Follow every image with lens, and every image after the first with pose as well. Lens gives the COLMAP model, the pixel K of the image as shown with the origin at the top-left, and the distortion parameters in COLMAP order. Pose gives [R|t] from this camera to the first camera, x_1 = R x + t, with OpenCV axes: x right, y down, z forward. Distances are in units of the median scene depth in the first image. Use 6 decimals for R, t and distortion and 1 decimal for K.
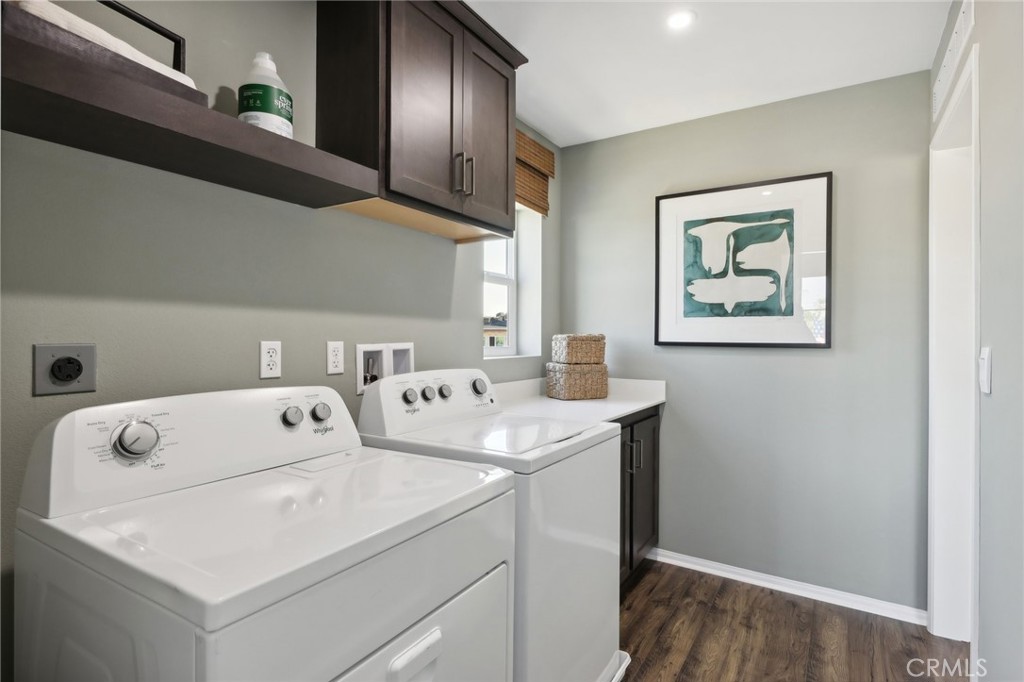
lens RADIAL K [[522.1, 0, 510.2], [0, 522.1, 335.6], [0, 0, 1]] dist [0.013632, -0.000642]
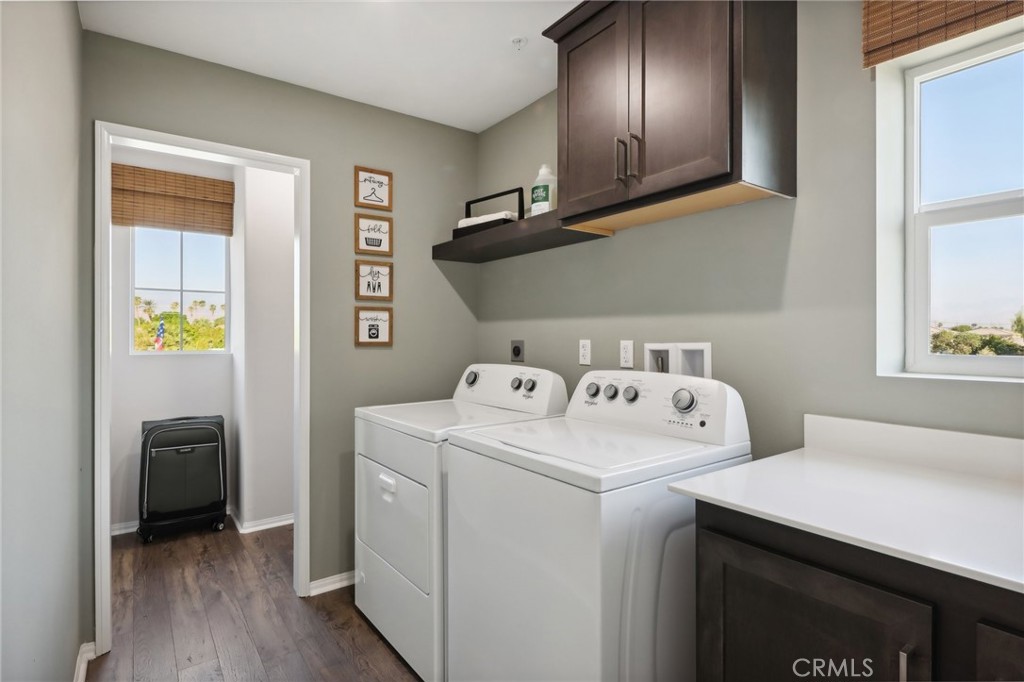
lens RADIAL K [[522.1, 0, 510.2], [0, 522.1, 335.6], [0, 0, 1]] dist [0.013632, -0.000642]
pose [[-0.373636, 0.000671, -0.927575, 0.830078], [0.009290, 0.999952, -0.003019, 0.001033], [0.927529, -0.009745, -0.373624, 1.138216]]
